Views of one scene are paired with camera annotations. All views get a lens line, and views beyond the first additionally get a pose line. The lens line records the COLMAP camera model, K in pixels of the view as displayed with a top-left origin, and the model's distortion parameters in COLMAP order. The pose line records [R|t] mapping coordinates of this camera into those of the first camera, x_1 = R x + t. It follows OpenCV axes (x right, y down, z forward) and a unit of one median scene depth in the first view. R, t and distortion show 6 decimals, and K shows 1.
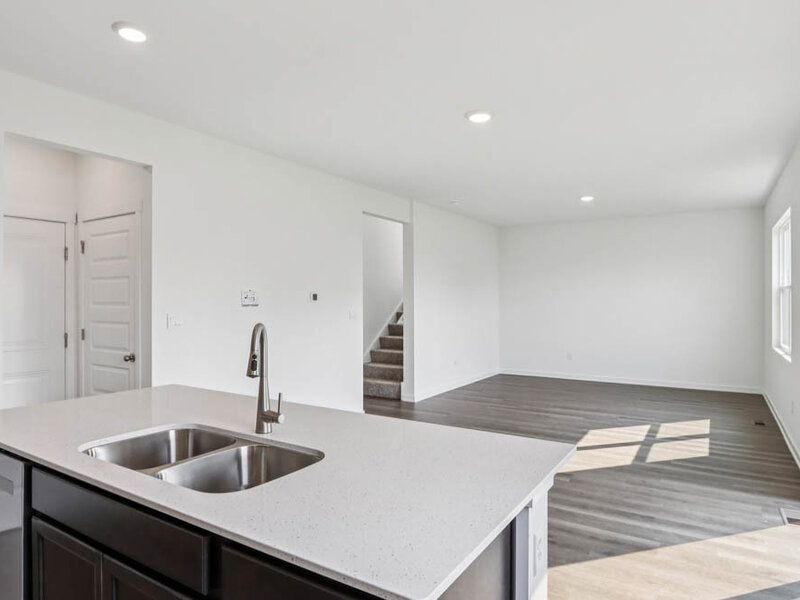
lens RADIAL K [[504.5, 0, 402.1], [0, 504.5, 299.9], [0, 0, 1]] dist [-0.031001, -0.001667]
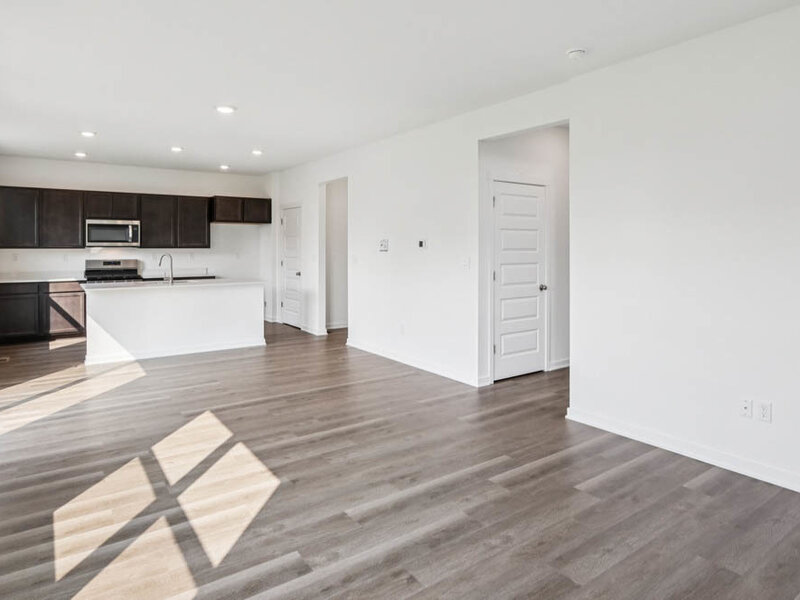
lens RADIAL K [[504.5, 0, 407.8], [0, 504.5, 302.6], [0, 0, 1]] dist [-0.031001, -0.001667]
pose [[-0.373053, 0.090018, -0.923433, 0.980551], [-0.011583, 0.994753, 0.101650, 0.011024], [0.927738, 0.048617, -0.370053, 1.598649]]
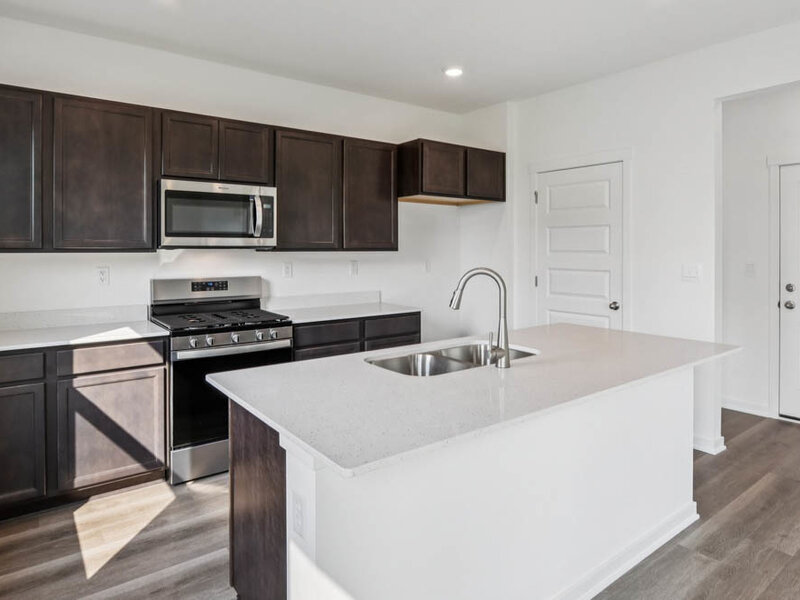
lens RADIAL K [[504.5, 0, 395.6], [0, 504.5, 295.0], [0, 0, 1]] dist [-0.031001, -0.001667]
pose [[-0.344962, 0.075003, -0.935615, 0.408846], [-0.008902, 0.996496, 0.083166, 0.011545], [0.938574, 0.037018, -0.343085, 0.605423]]
